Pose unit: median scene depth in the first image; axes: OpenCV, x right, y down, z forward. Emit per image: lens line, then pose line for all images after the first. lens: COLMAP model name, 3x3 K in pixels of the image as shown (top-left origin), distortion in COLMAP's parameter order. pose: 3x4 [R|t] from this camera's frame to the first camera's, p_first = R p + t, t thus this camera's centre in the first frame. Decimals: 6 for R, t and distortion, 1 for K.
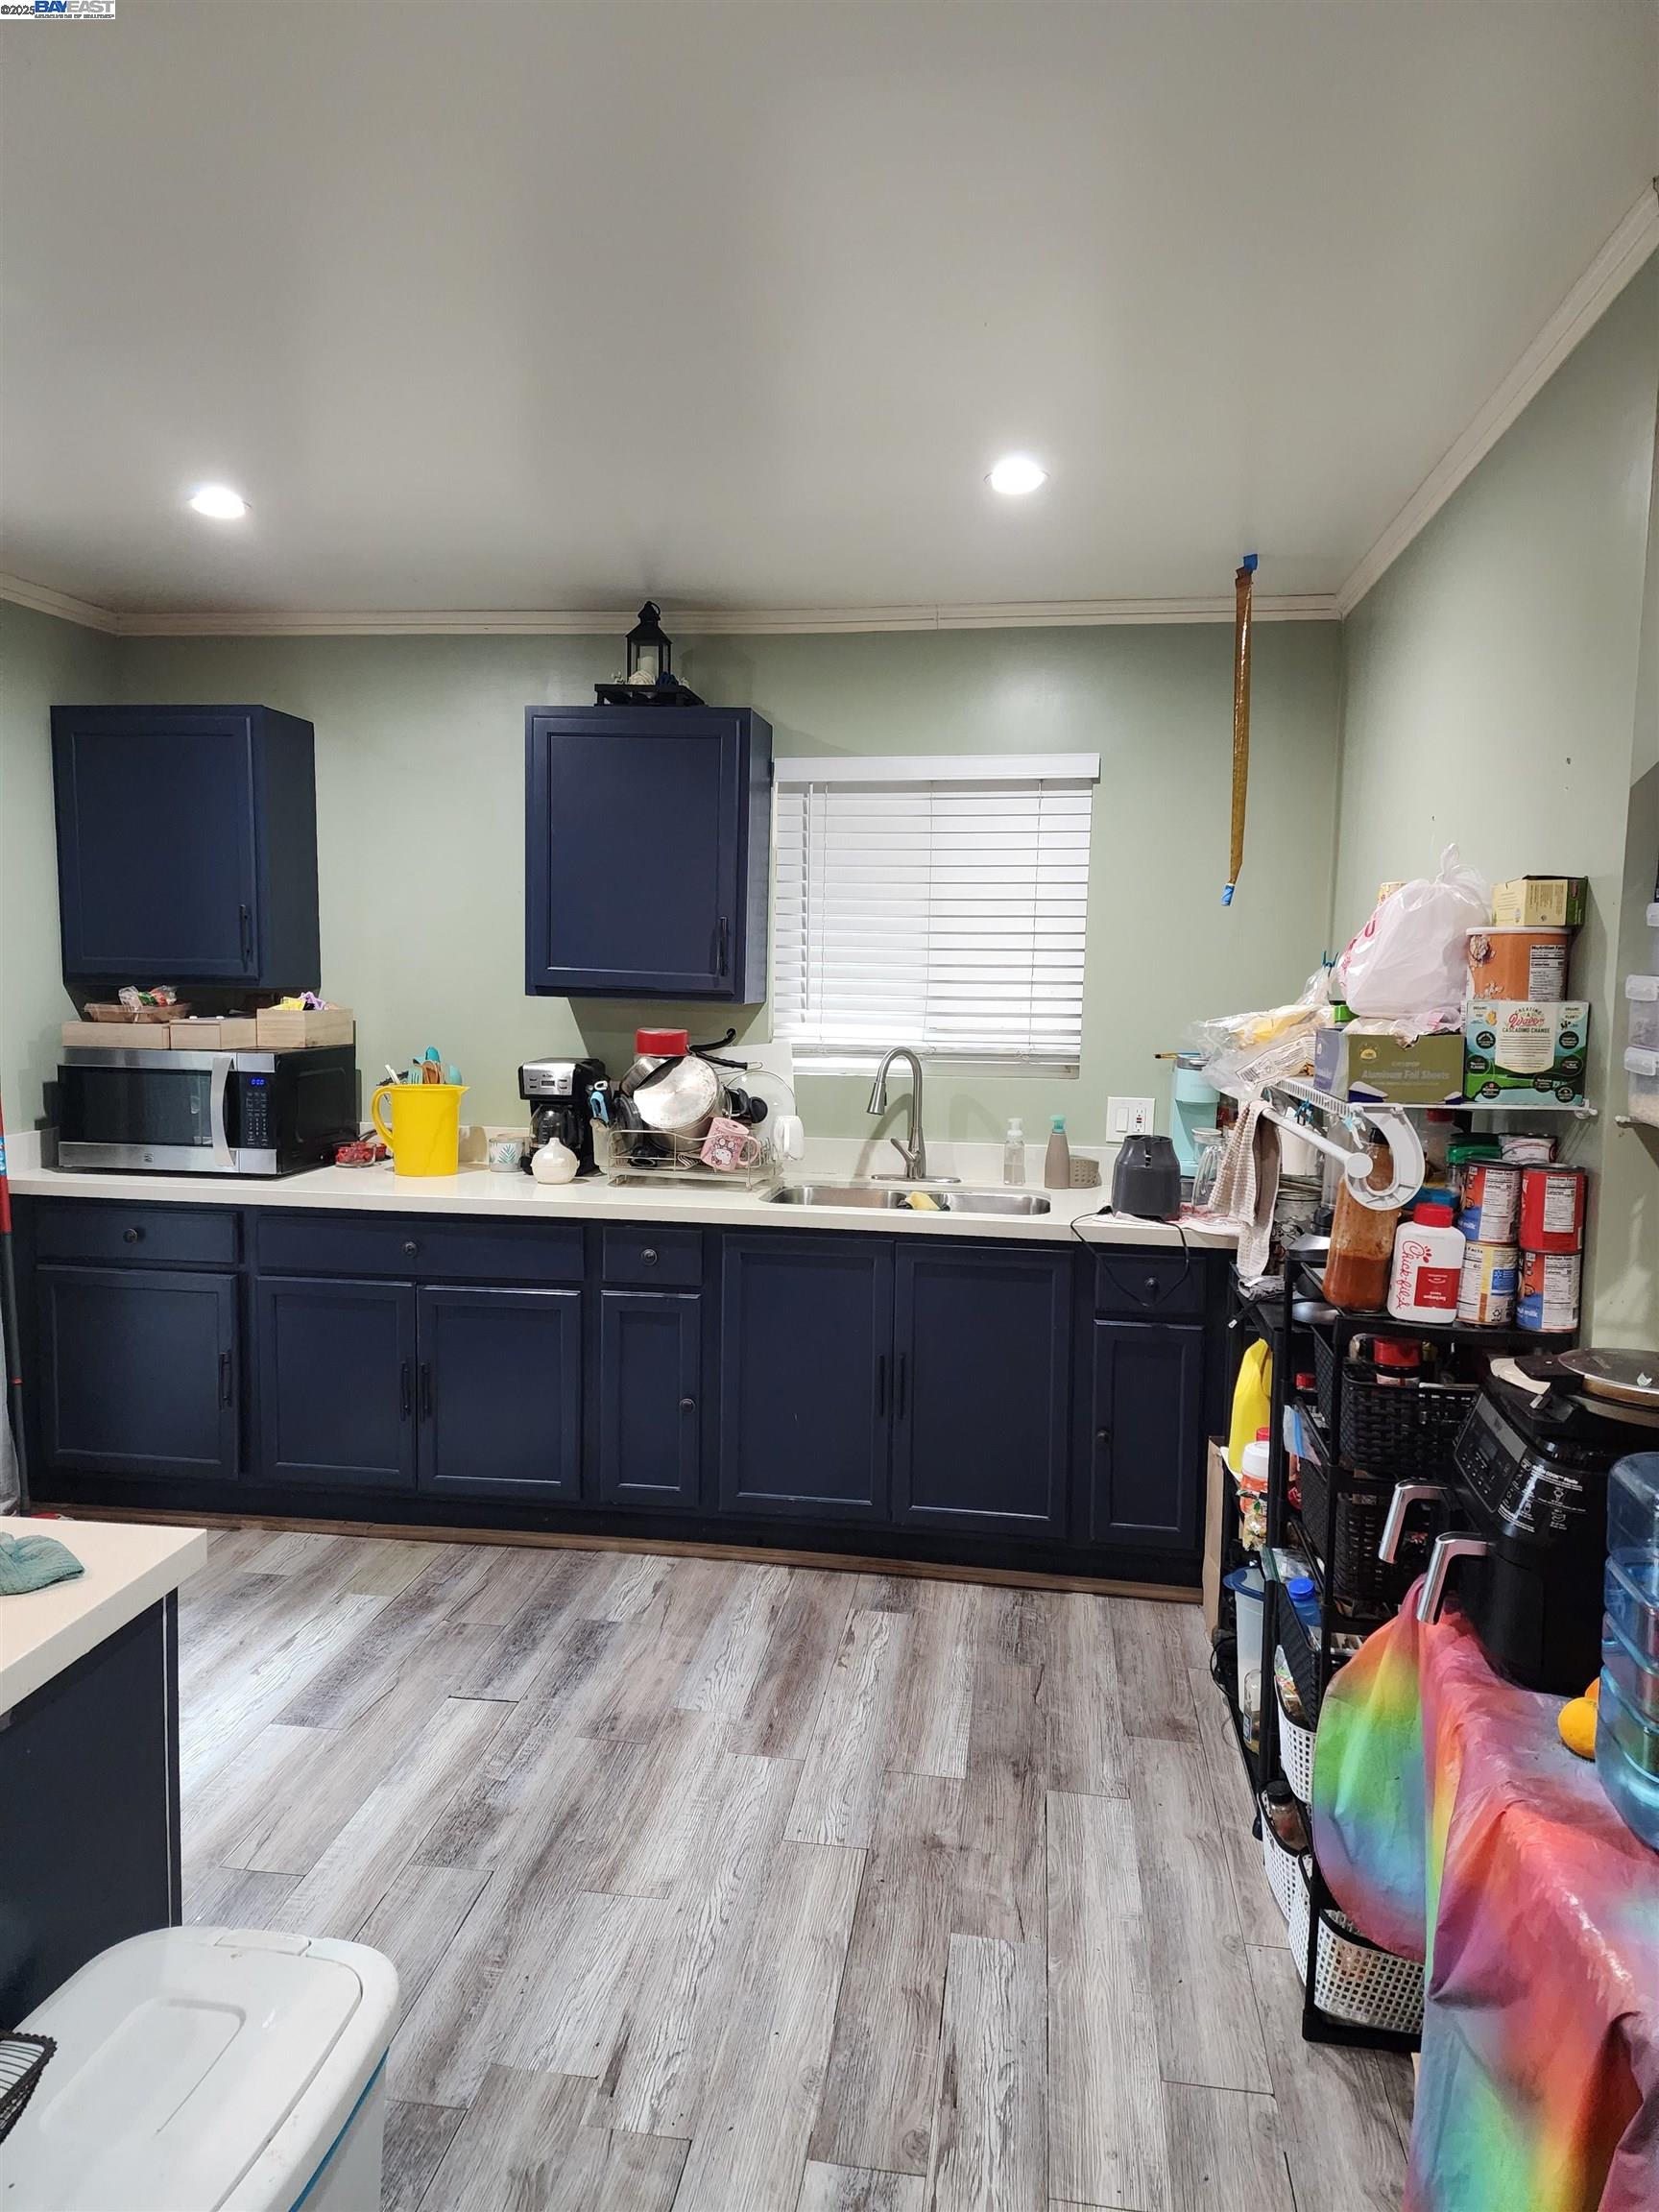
lens RADIAL K [[1494.4, 0, 839.2], [0, 1494.4, 1100.2], [0, 0, 1]] dist [0.071254, -0.007085]
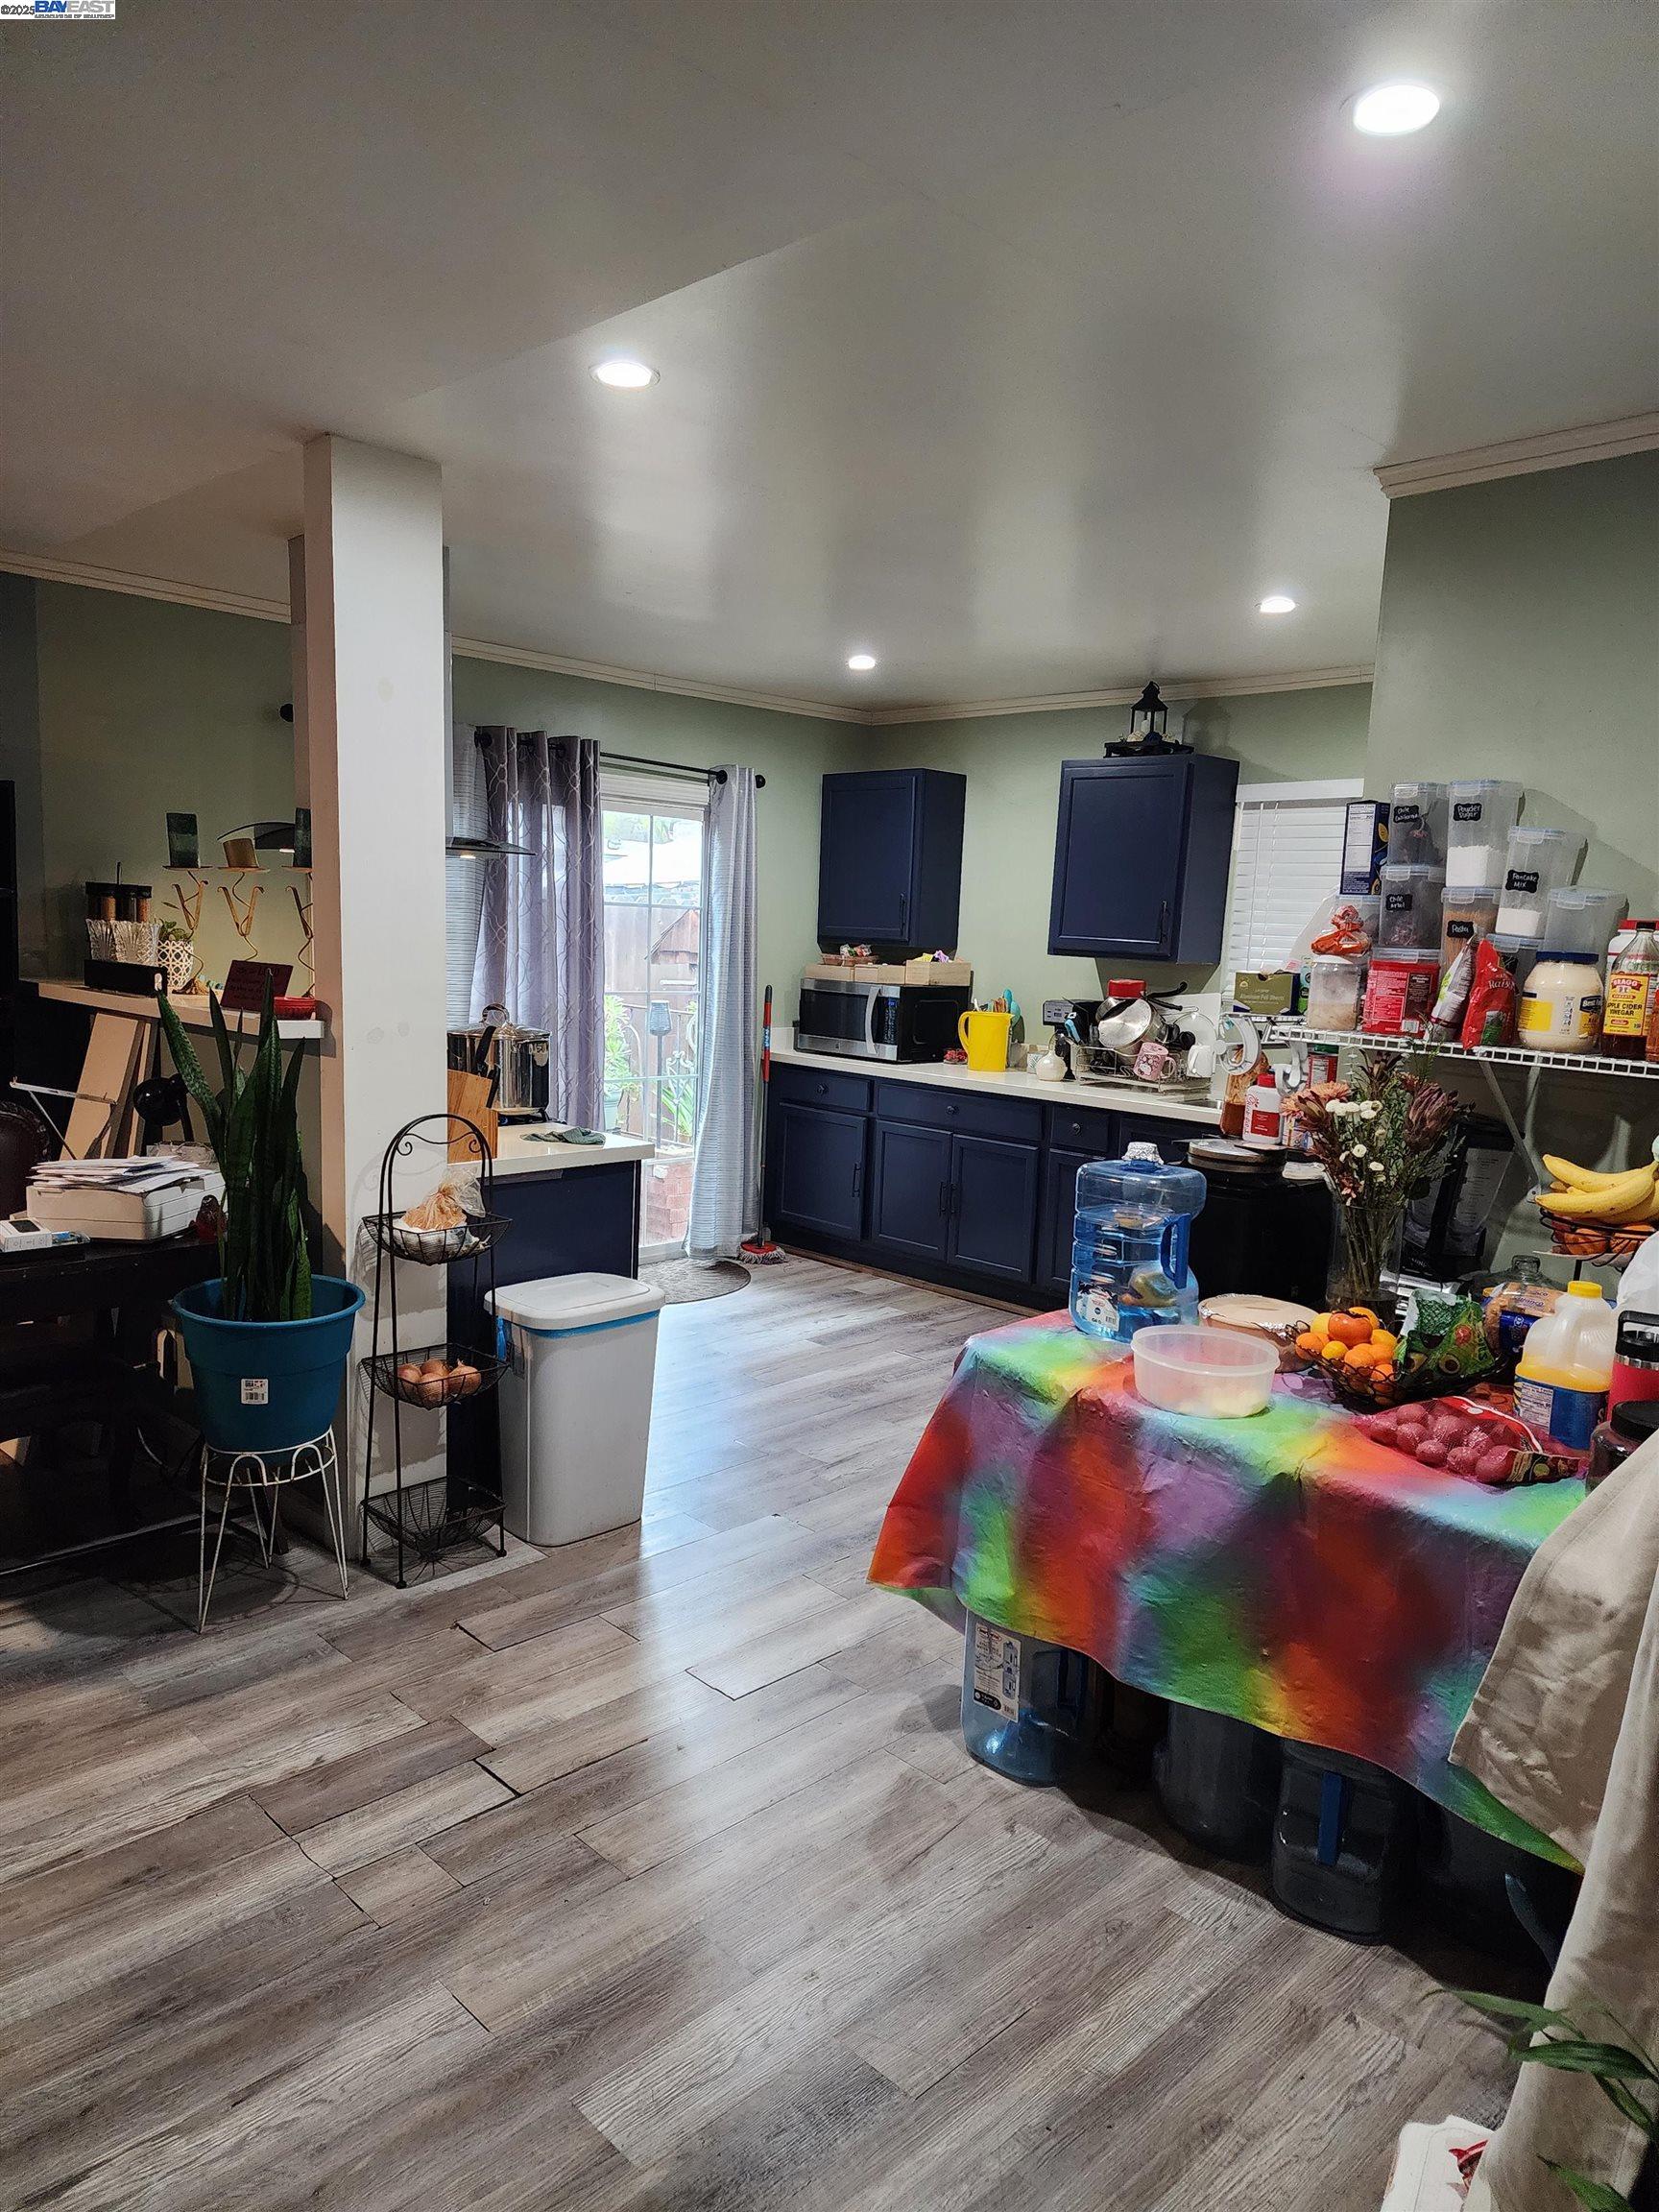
lens RADIAL K [[1494.4, 0, 833.2], [0, 1494.4, 1117.7], [0, 0, 1]] dist [0.071254, -0.007085]
pose [[0.800669, 0.092742, -0.591885, 0.518992], [-0.081549, 0.995622, 0.045689, 0.041208], [0.593531, 0.011686, 0.804726, -0.326231]]
